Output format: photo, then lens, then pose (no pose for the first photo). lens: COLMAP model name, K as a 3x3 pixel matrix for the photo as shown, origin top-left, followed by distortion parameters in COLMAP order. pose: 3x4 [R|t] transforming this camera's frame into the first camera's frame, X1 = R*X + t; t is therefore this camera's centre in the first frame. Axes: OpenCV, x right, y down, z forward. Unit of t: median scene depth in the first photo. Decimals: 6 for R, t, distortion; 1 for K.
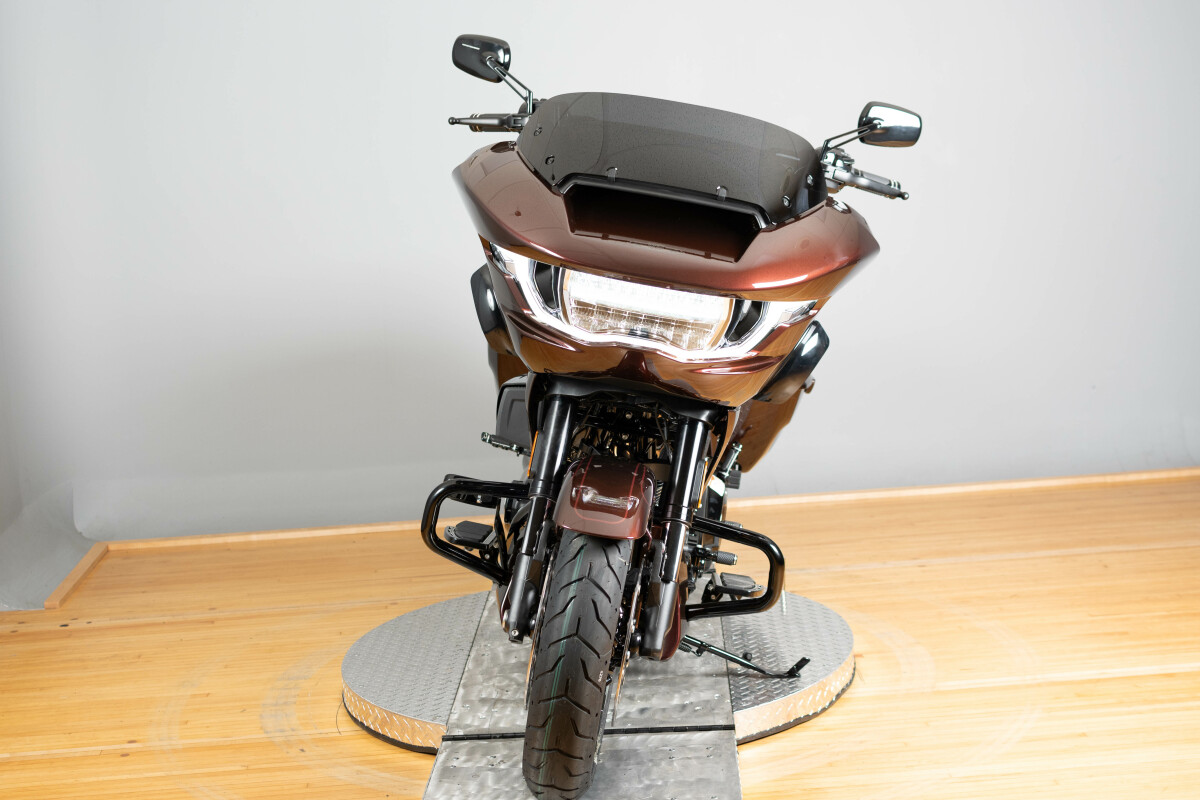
lens RADIAL K [[1822.4, 0, 600.0], [0, 1822.4, 400.0], [0, 0, 1]] dist [0.004679, 0.028772]
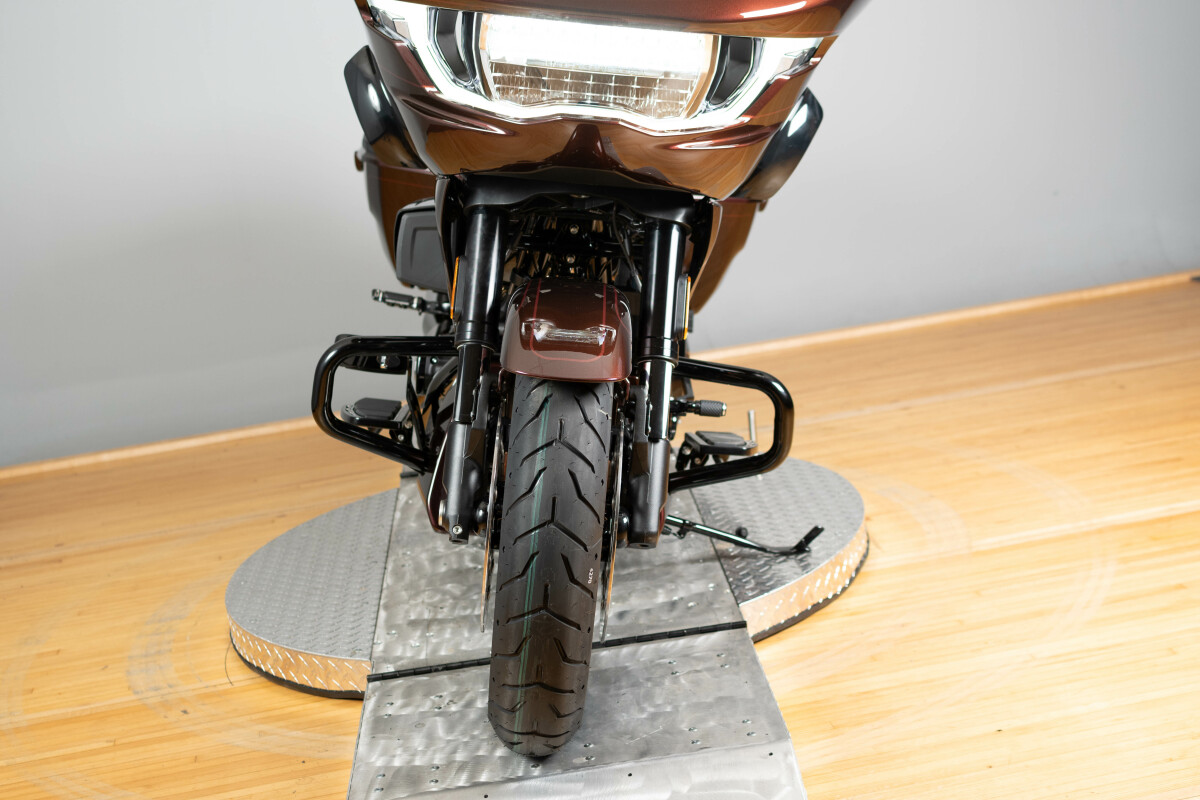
lens RADIAL K [[1808.1, 0, 588.1], [0, 1808.1, 408.7], [0, 0, 1]] dist [0.010870, 0.059278]
pose [[0.993109, -0.097518, 0.065005, -0.032459], [0.093465, 0.993645, 0.062713, 0.033976], [-0.070707, -0.056205, 0.995912, 0.241797]]
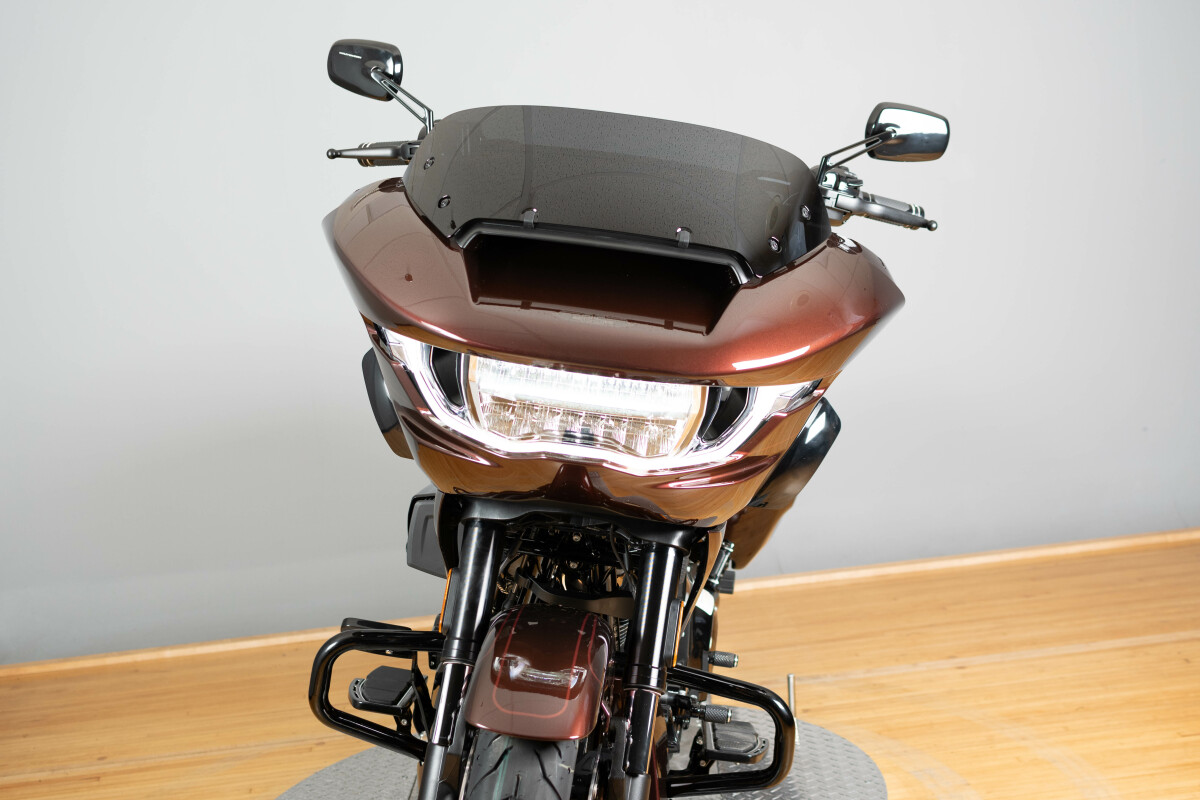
lens RADIAL K [[1808.1, 0, 588.1], [0, 1808.1, 408.7], [0, 0, 1]] dist [0.010870, 0.059278]
pose [[0.998960, -0.045033, -0.007162, 0.026754], [0.044973, 0.998953, -0.008391, -0.035933], [0.007533, 0.008060, 0.999939, 0.247878]]
